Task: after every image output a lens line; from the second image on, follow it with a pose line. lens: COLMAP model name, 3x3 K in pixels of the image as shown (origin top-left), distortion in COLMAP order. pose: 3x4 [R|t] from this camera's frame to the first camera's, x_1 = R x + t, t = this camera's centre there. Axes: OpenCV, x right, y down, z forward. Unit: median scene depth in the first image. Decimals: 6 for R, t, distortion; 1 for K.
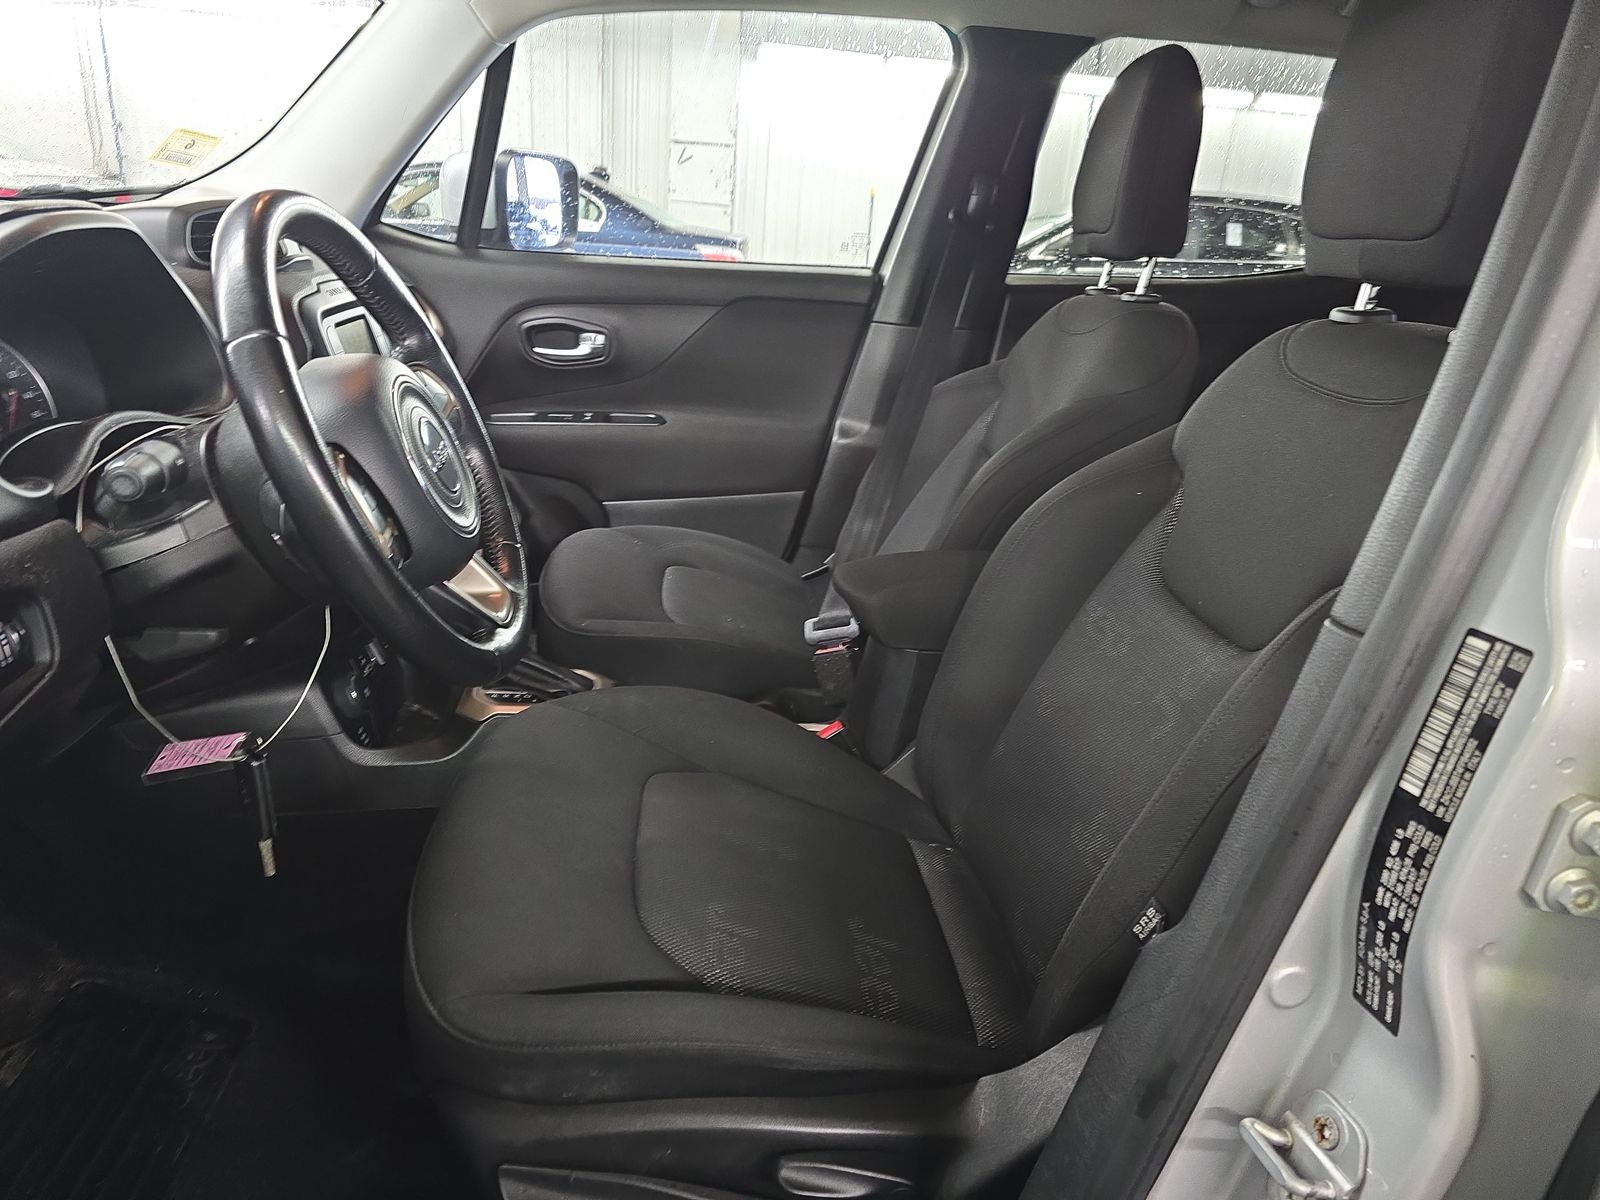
lens RADIAL K [[1055.3, 0, 800.0], [0, 1055.3, 600.0], [0, 0, 1]] dist [0.050980, -0.055204]
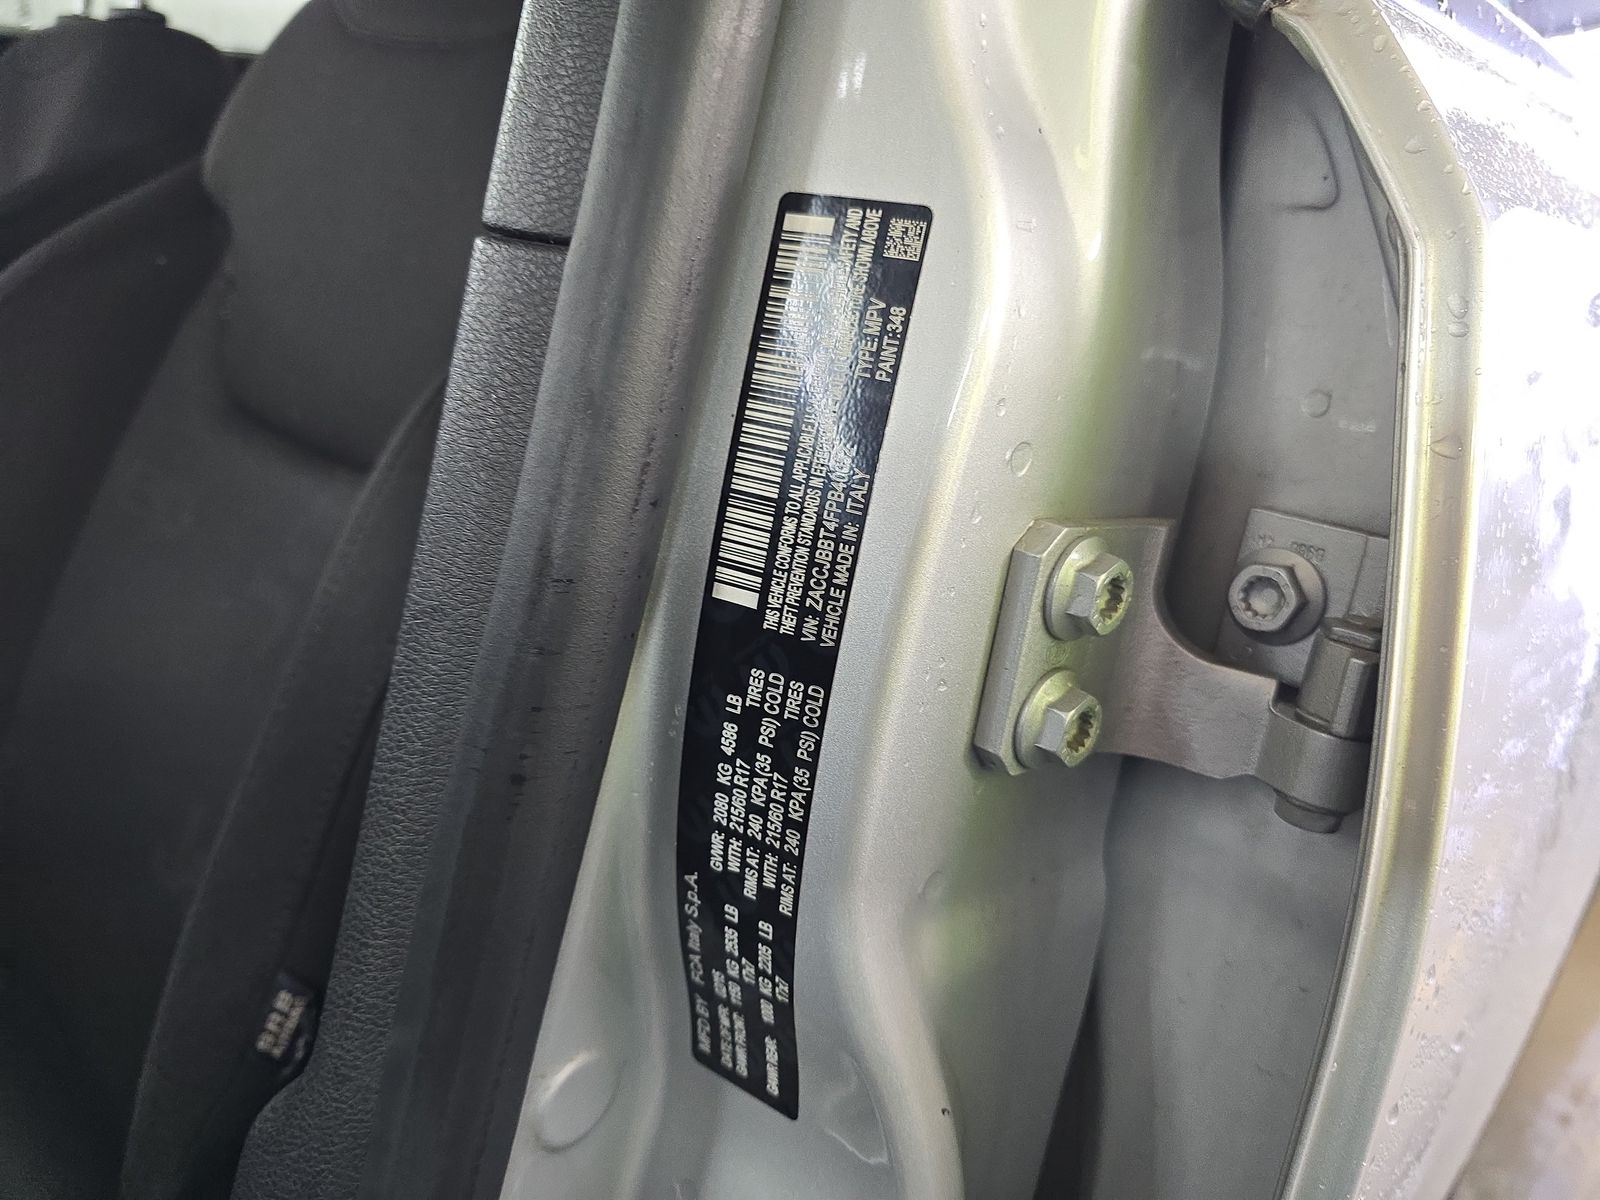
lens RADIAL K [[1055.3, 0, 800.0], [0, 1055.3, 600.0], [0, 0, 1]] dist [0.050980, -0.055204]
pose [[0.729675, -0.216973, 0.648457, 0.312616], [0.170747, 0.976096, 0.134468, 0.124358], [-0.662133, 0.012605, 0.749281, 0.660000]]
